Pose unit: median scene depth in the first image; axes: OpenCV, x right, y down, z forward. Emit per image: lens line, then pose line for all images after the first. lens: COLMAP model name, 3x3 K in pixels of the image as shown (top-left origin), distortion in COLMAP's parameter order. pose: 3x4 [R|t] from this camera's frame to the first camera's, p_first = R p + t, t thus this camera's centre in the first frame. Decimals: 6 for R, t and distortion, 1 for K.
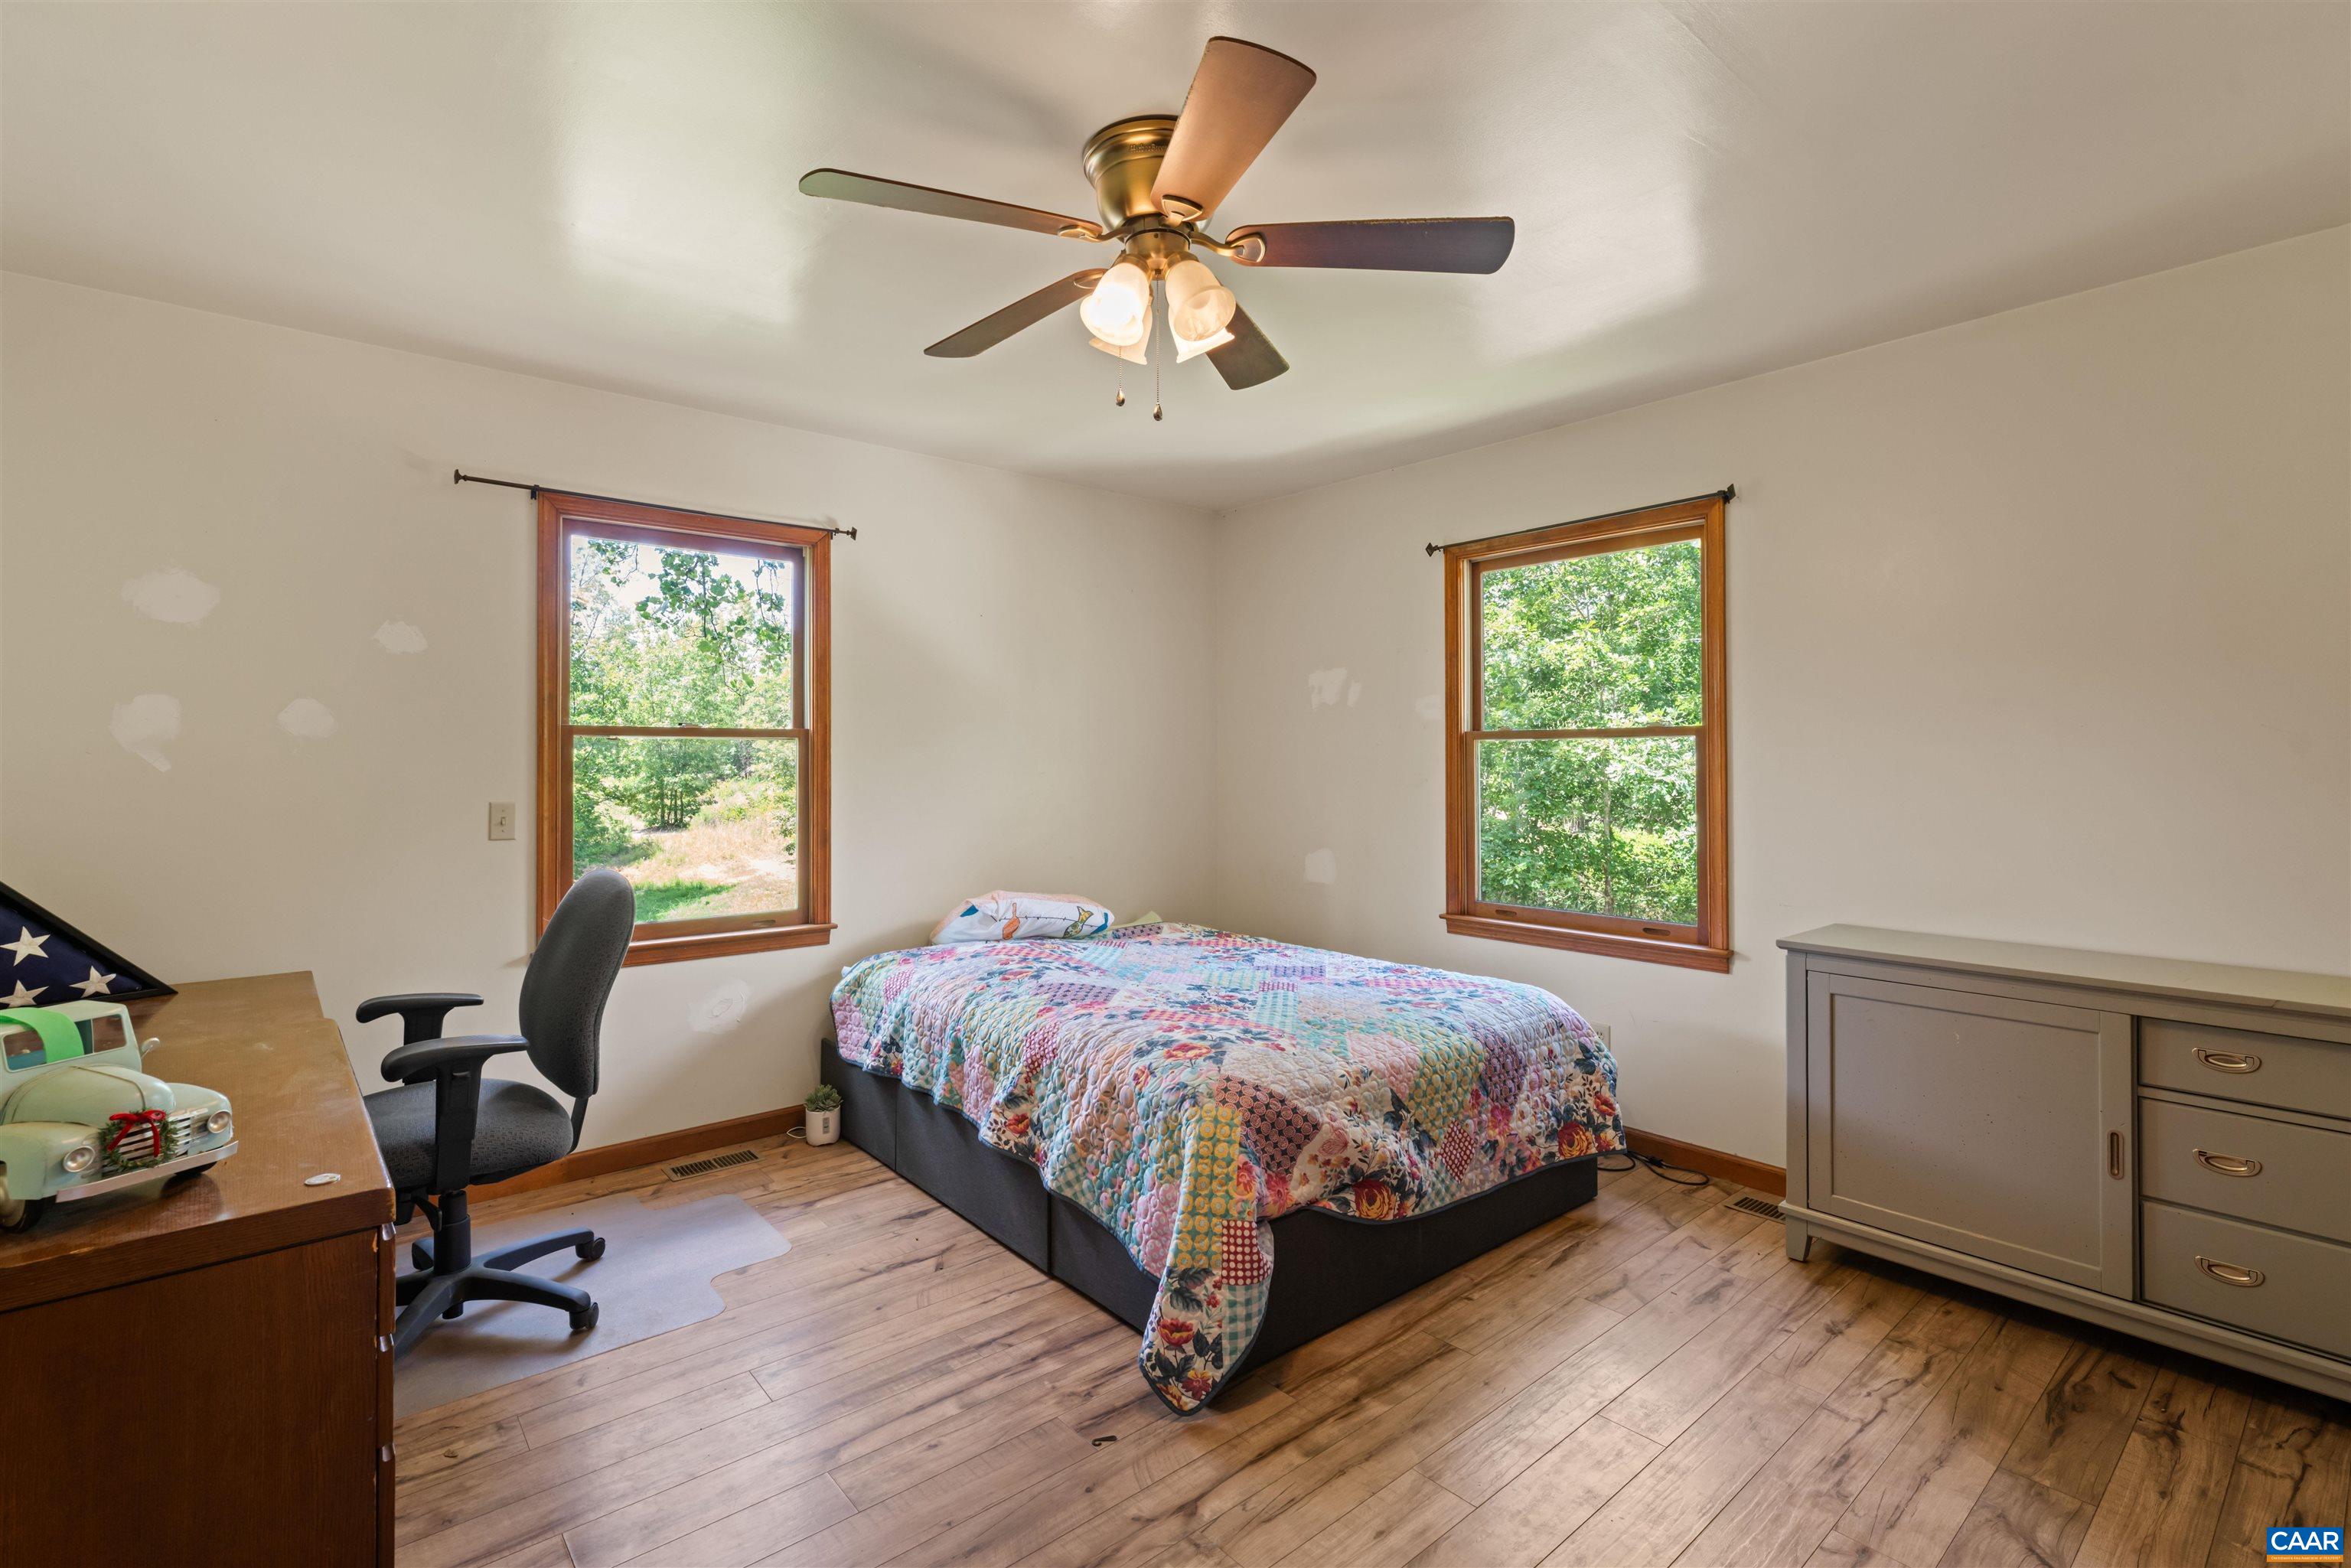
lens RADIAL K [[1065.9, 0, 1166.3], [0, 1065.9, 767.4], [0, 0, 1]] dist [0.002684, -0.000062]
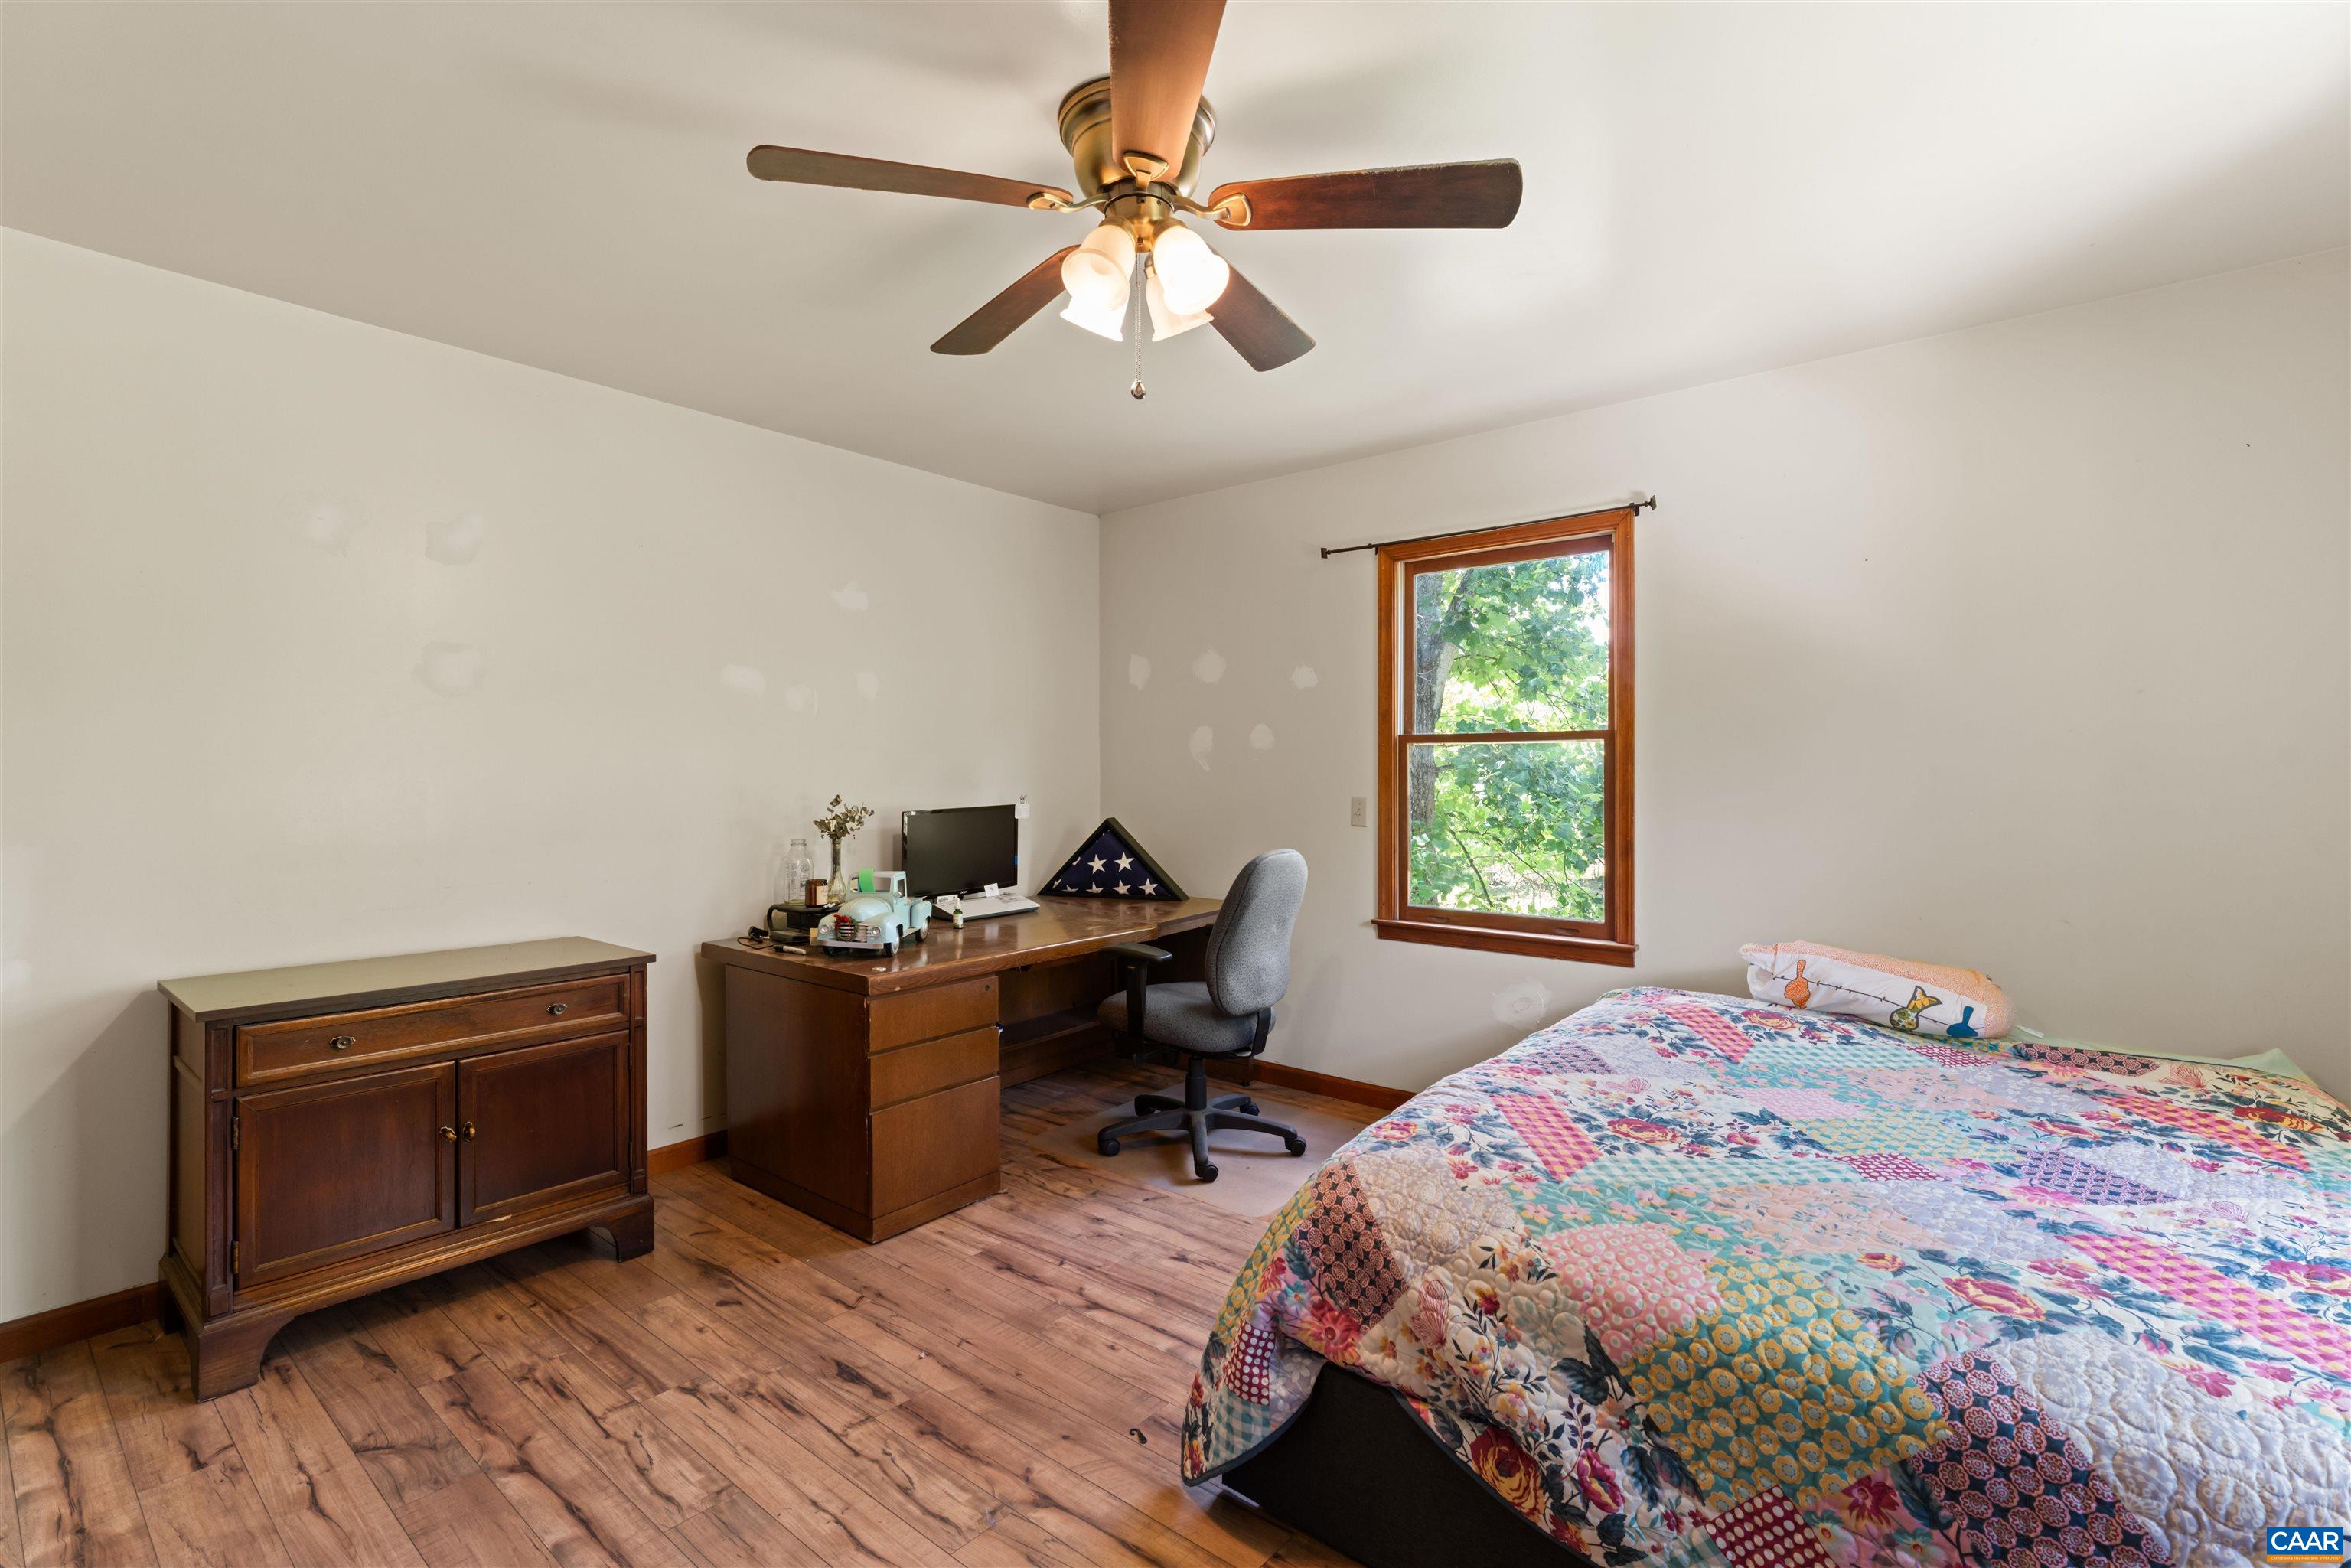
lens RADIAL K [[1065.9, 0, 1171.8], [0, 1065.9, 785.3], [0, 0, 1]] dist [0.002684, -0.000062]
pose [[0.172763, 0.015464, -0.984842, 0.742757], [-0.004641, 0.999878, 0.014885, 0.000930], [0.984952, 0.001999, 0.172814, 0.682799]]
